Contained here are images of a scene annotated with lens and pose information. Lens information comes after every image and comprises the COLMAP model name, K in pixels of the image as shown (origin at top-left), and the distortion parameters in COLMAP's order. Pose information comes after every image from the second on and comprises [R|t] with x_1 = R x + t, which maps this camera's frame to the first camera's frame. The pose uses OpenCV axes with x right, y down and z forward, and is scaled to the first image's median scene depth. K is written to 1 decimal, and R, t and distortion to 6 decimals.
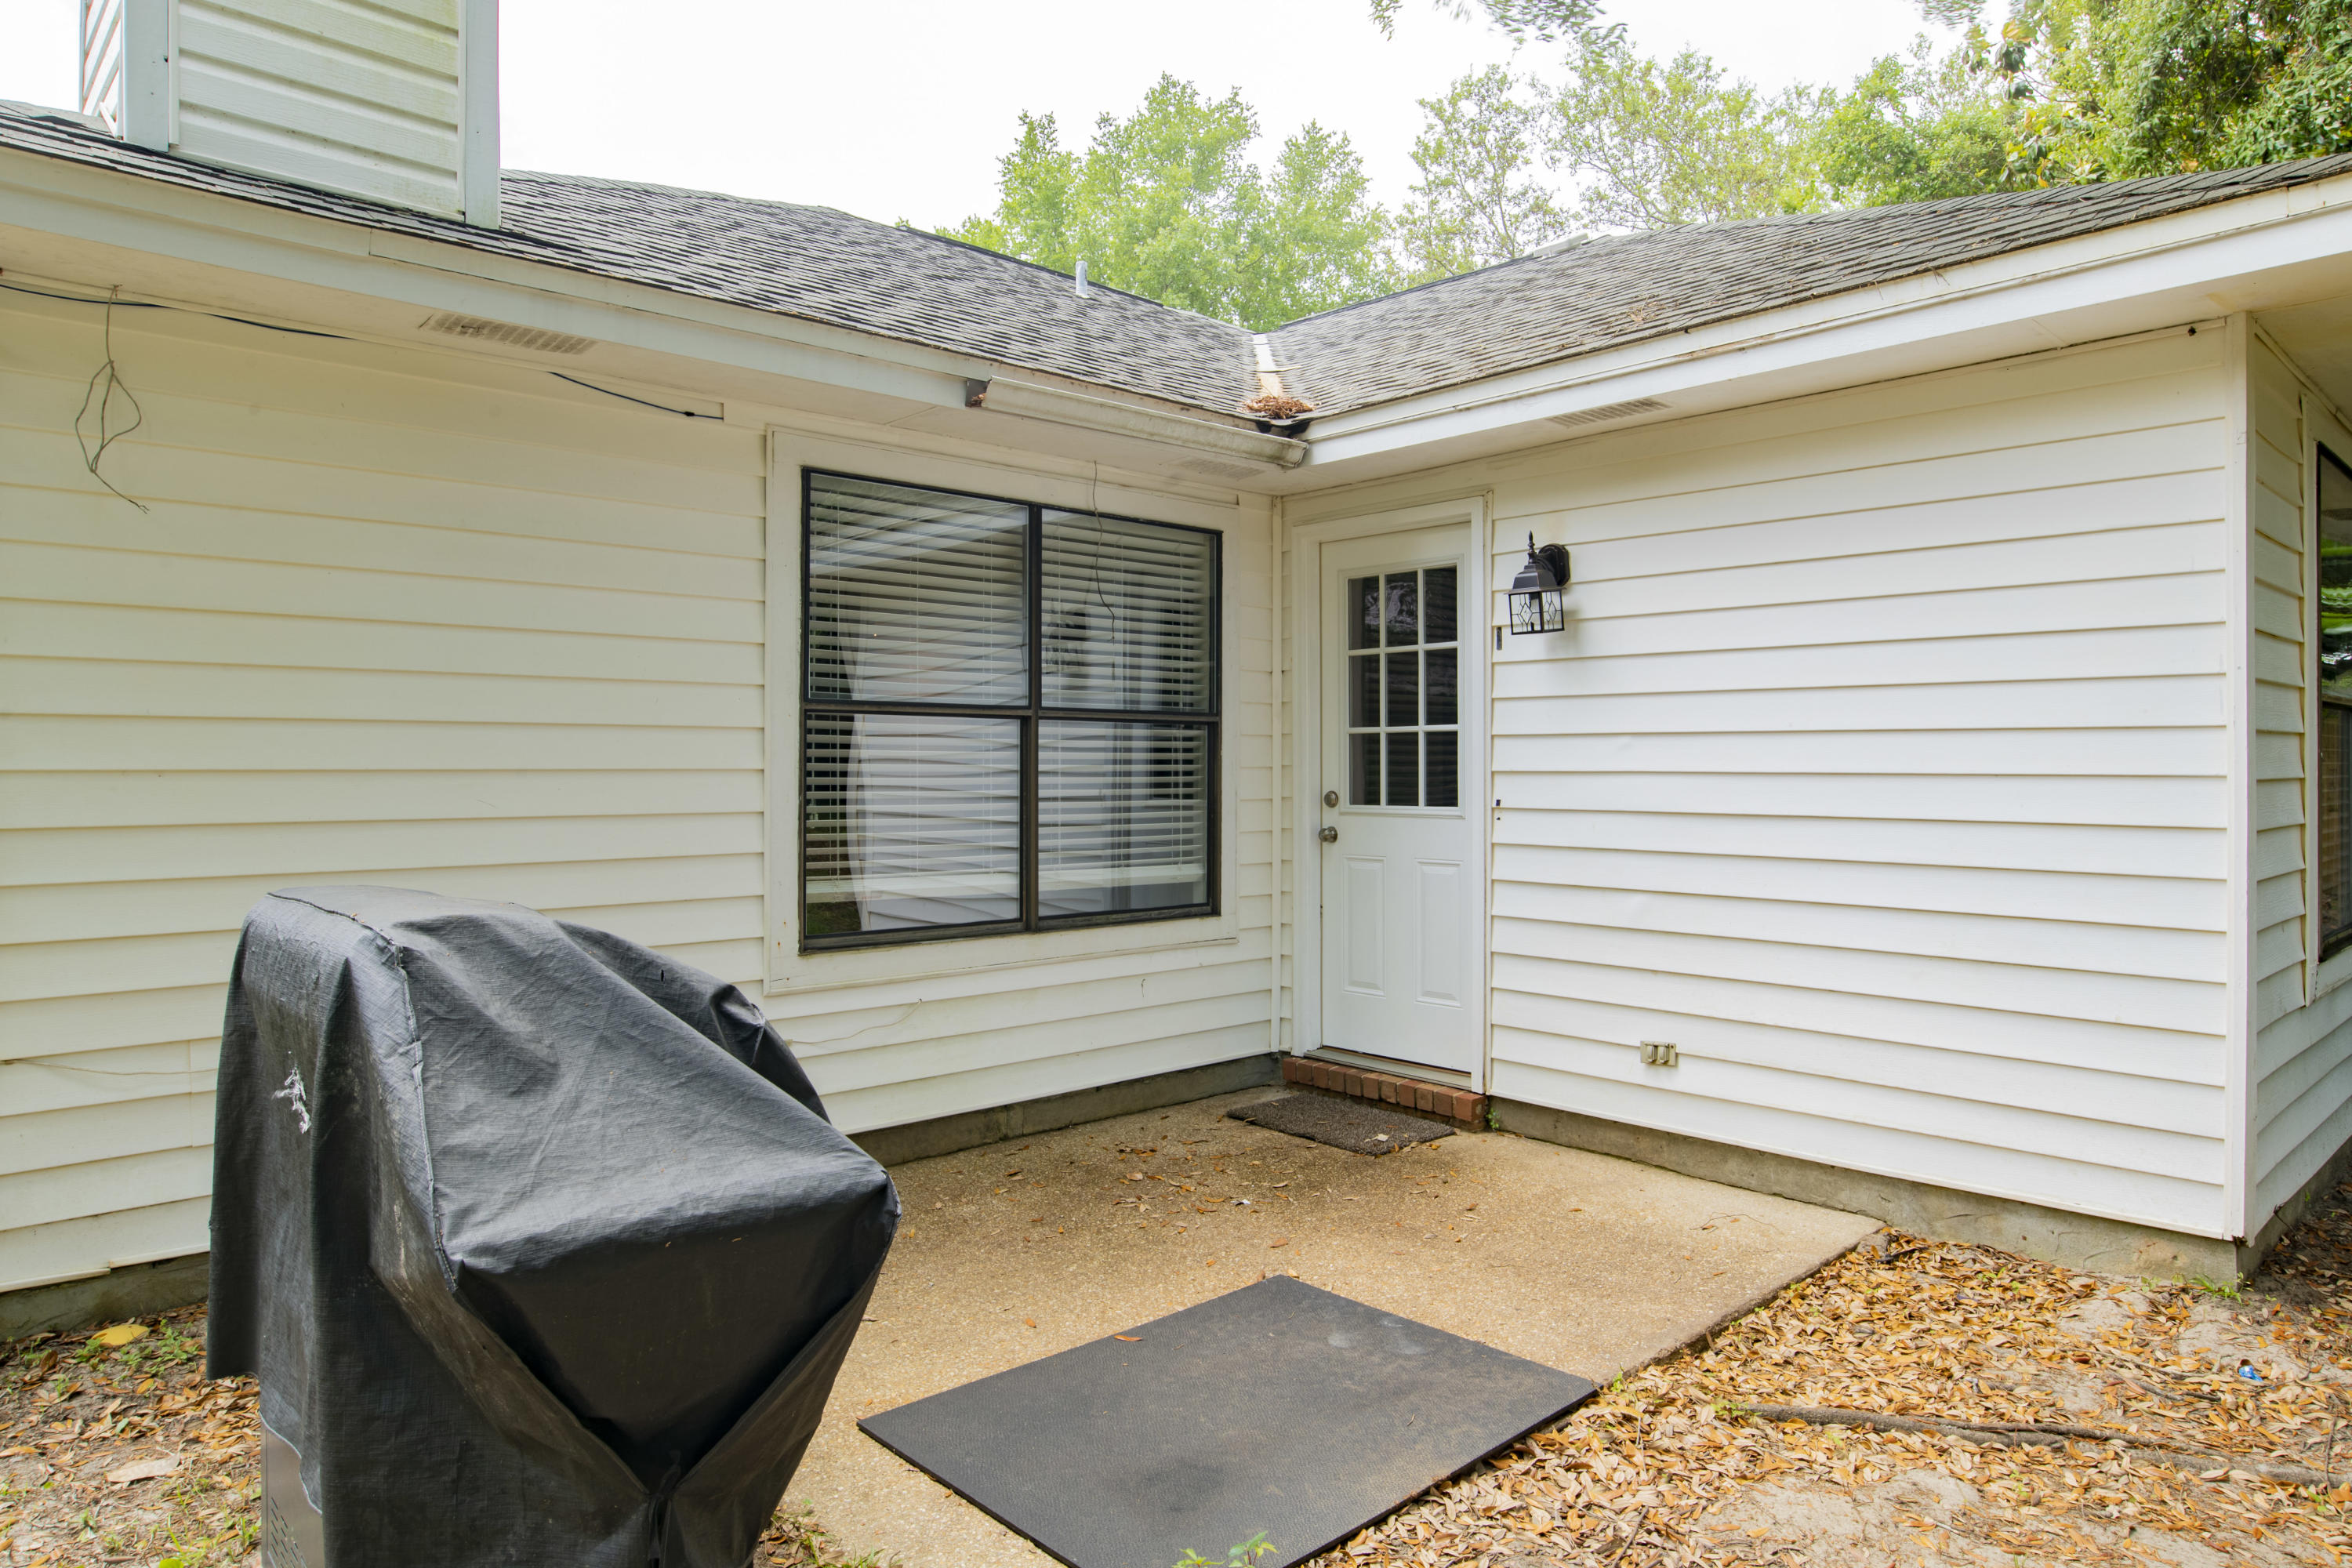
lens RADIAL K [[1453.8, 0, 1191.6], [0, 1453.8, 776.4], [0, 0, 1]] dist [-0.057461, 0.034764]
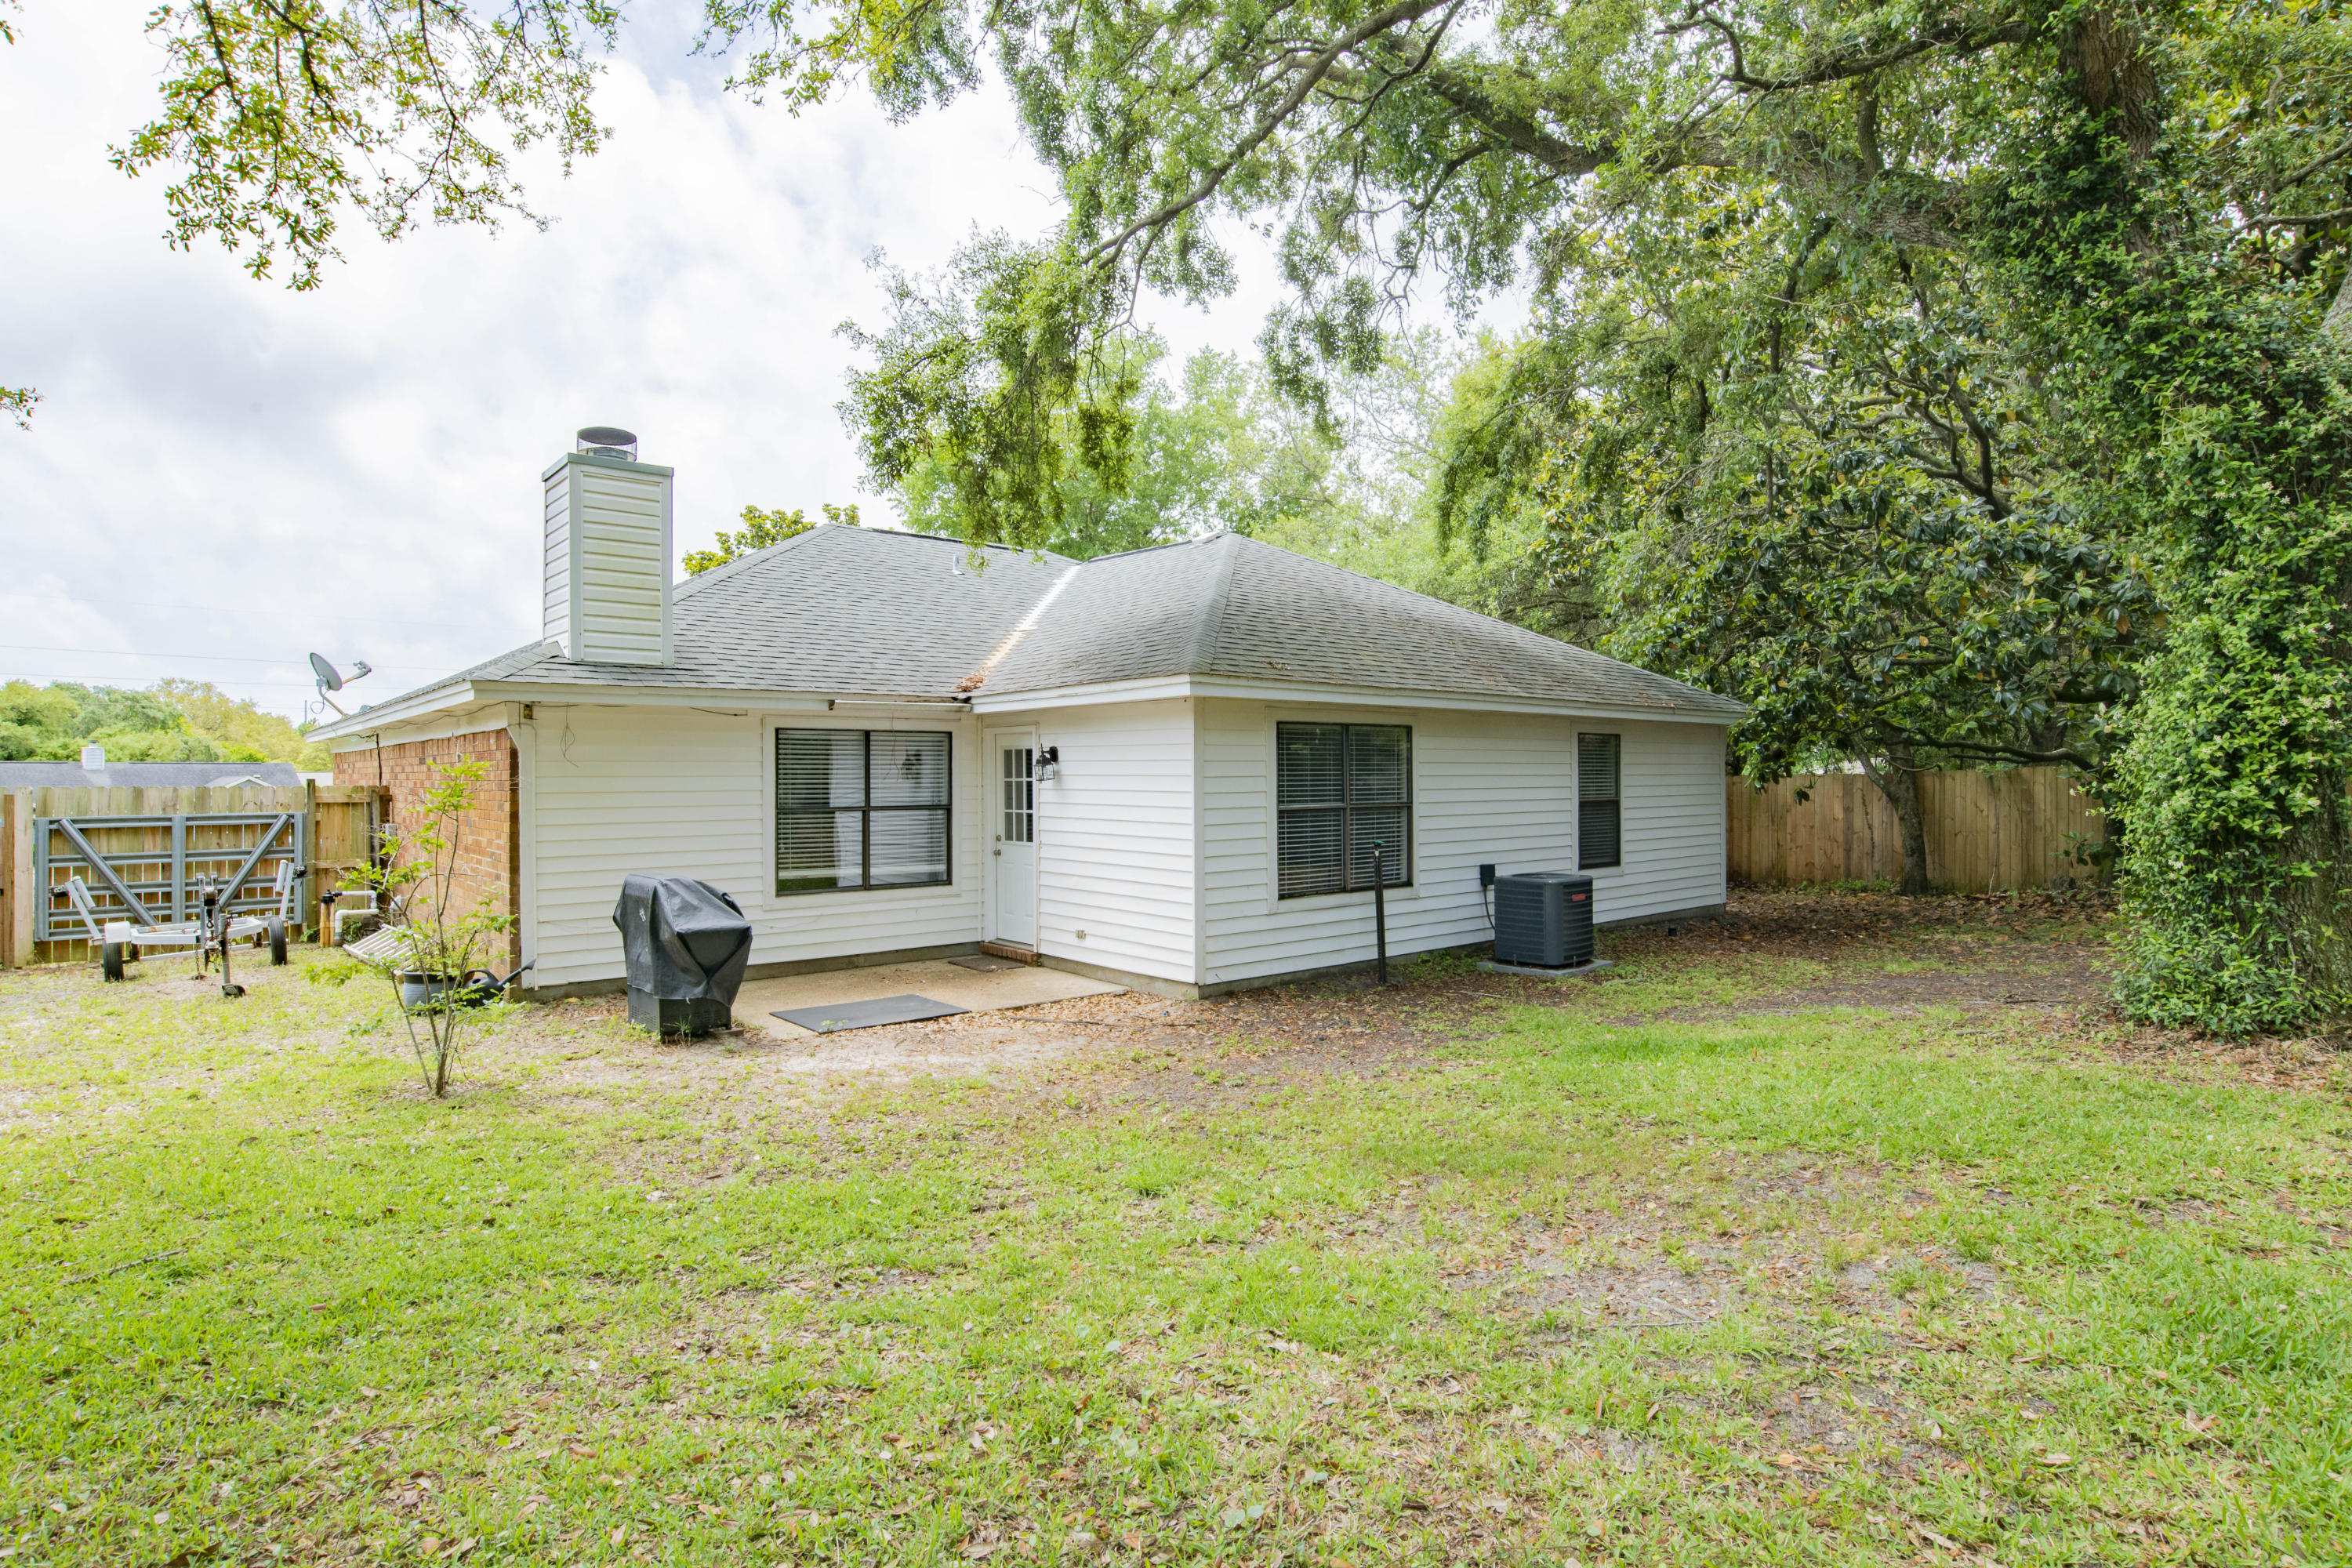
lens RADIAL K [[1239.9, 0, 1182.9], [0, 1239.9, 787.0], [0, 0, 1]] dist [-0.073539, 0.030023]
pose [[0.999300, -0.004176, -0.037187, 0.542203], [0.004351, 0.999980, 0.004607, -0.088974], [0.037167, -0.004766, 0.999298, -1.215723]]
